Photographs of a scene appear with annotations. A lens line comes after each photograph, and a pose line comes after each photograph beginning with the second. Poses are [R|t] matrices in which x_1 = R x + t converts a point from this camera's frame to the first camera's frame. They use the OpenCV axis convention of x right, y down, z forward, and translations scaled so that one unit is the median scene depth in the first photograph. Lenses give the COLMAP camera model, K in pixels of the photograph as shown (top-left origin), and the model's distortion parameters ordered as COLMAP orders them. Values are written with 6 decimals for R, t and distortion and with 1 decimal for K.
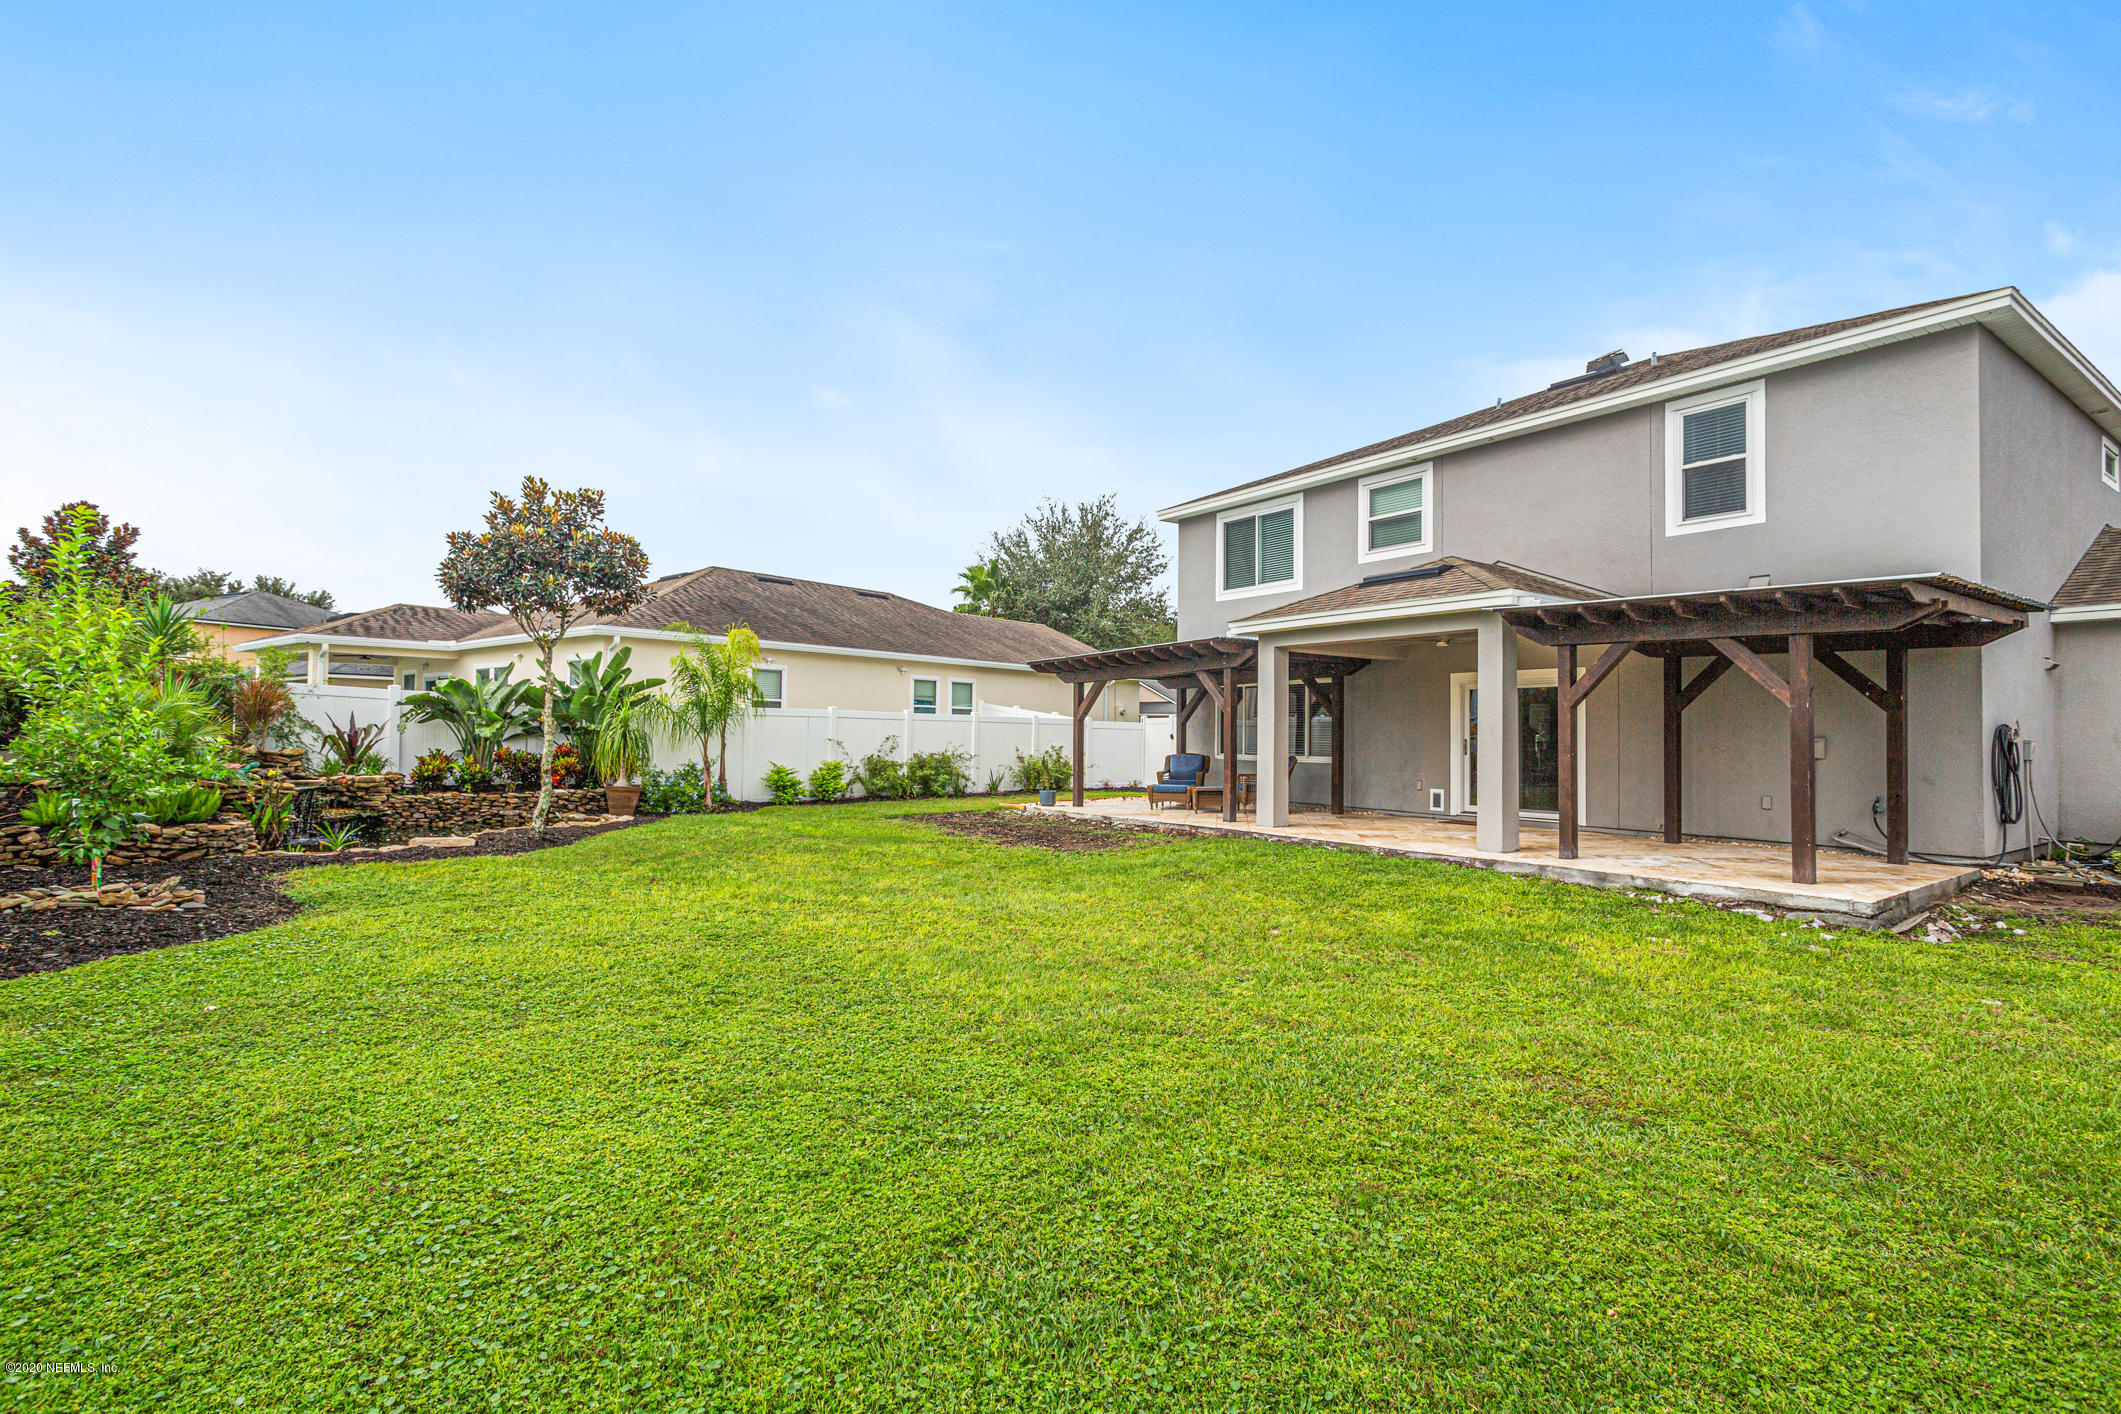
lens RADIAL K [[1015.5, 0, 1060.4], [0, 1015.5, 725.8], [0, 0, 1]] dist [-0.000732, 0.000921]
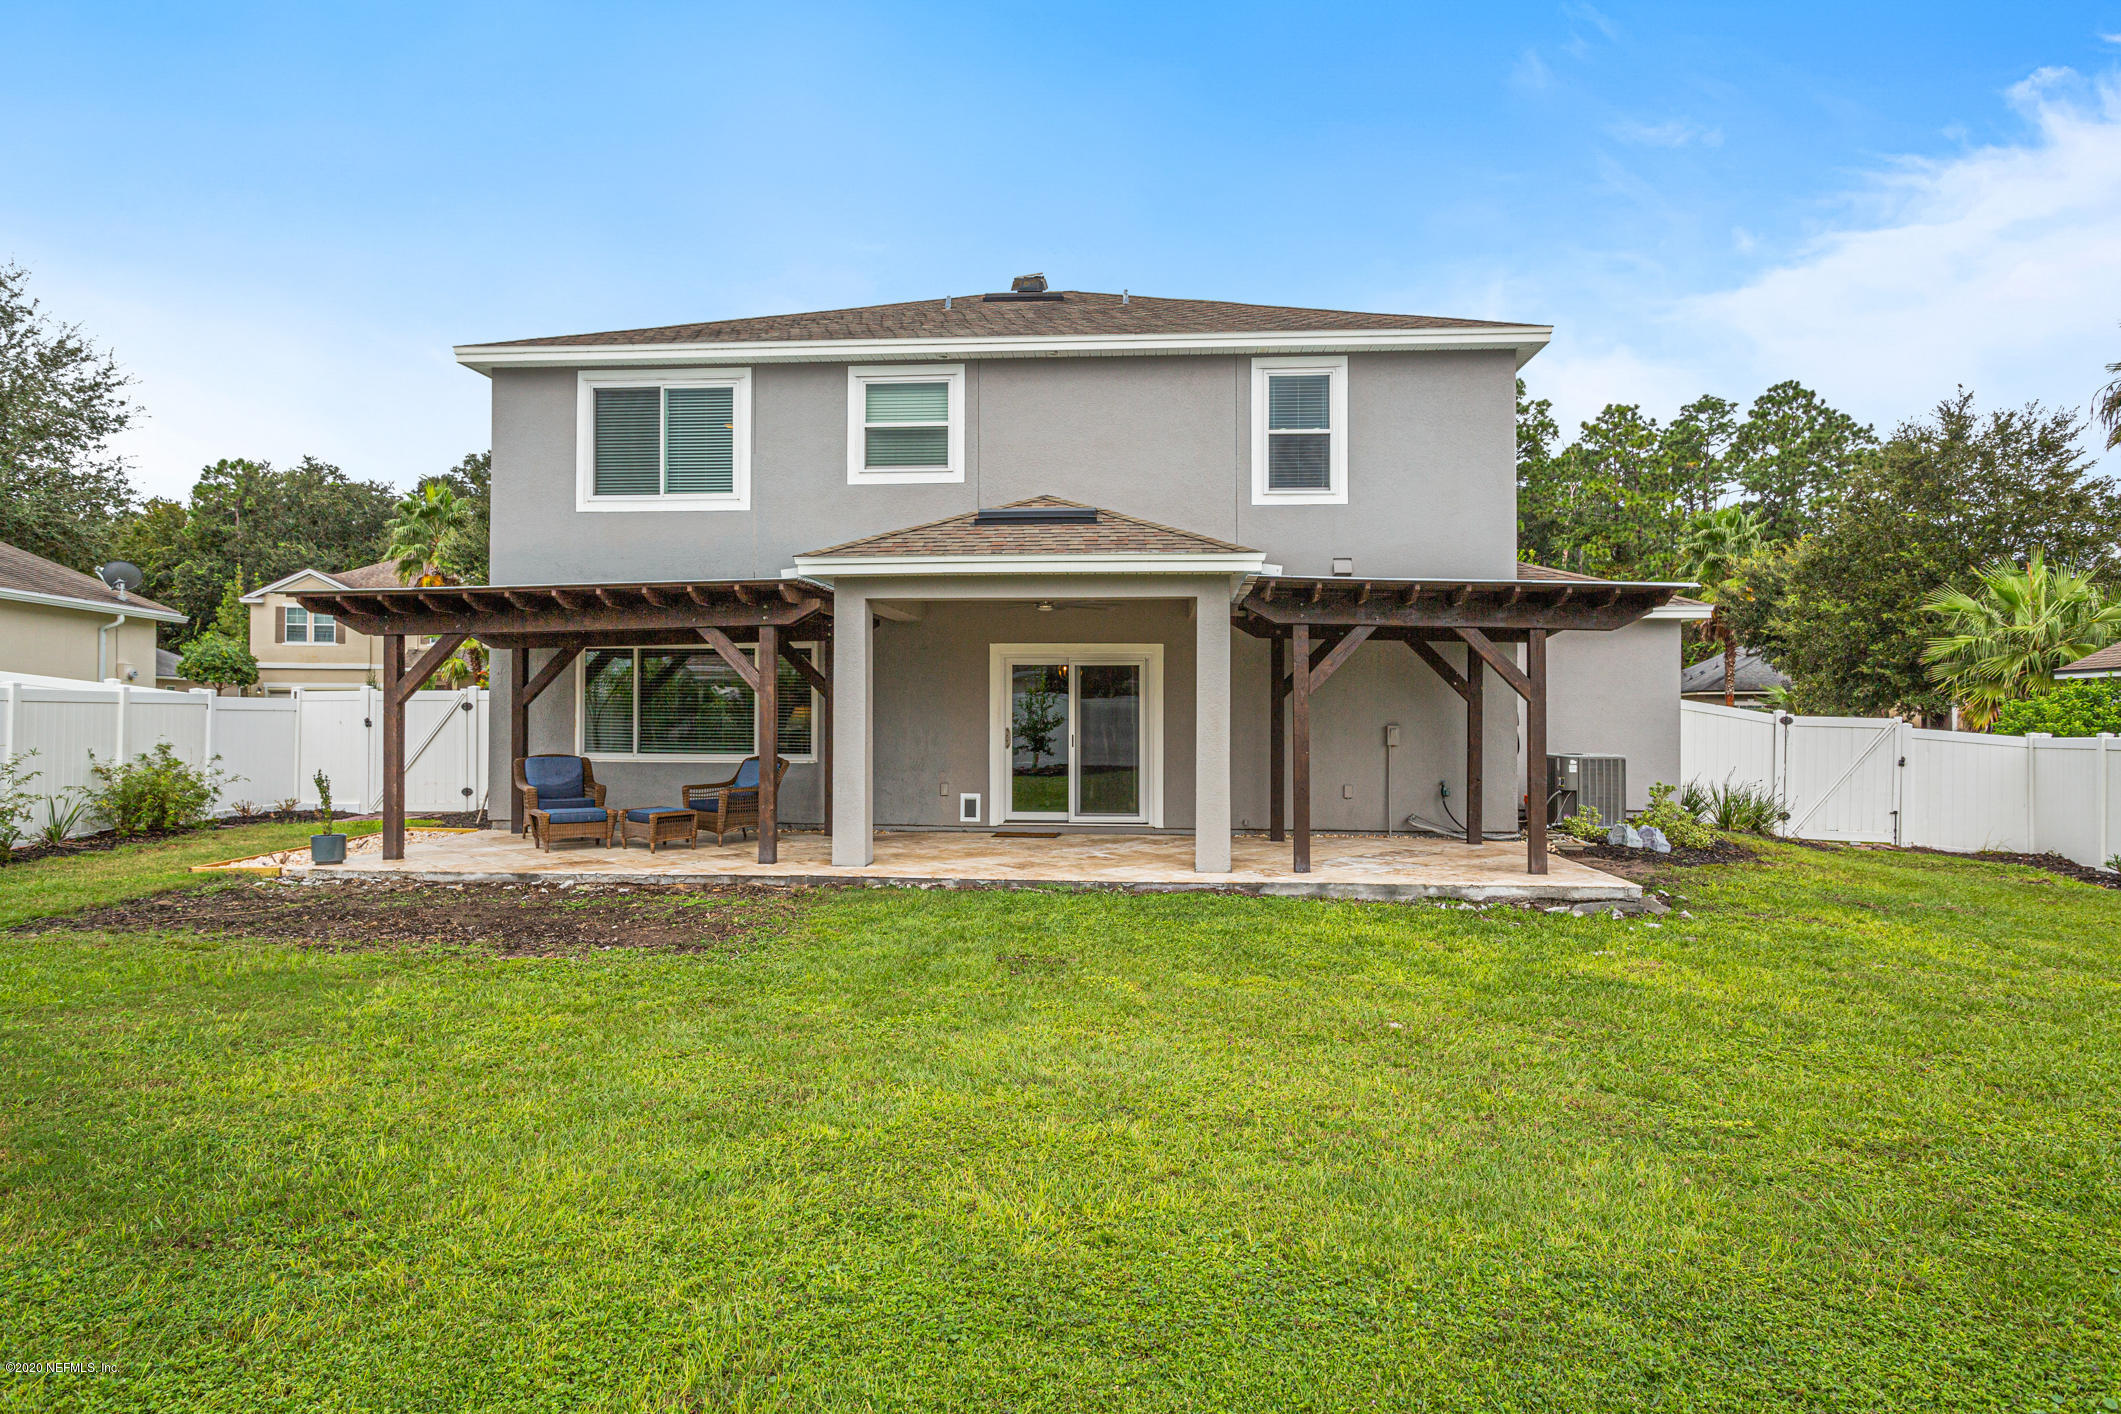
lens RADIAL K [[1300.6, 0, 1060.9], [0, 1300.6, 690.7], [0, 0, 1]] dist [-0.003540, 0.002134]
pose [[0.639496, 0.002087, 0.768792, -0.334399], [-0.003700, 0.999993, 0.000363, -0.015537], [-0.768786, -0.003076, 0.639499, 0.314816]]
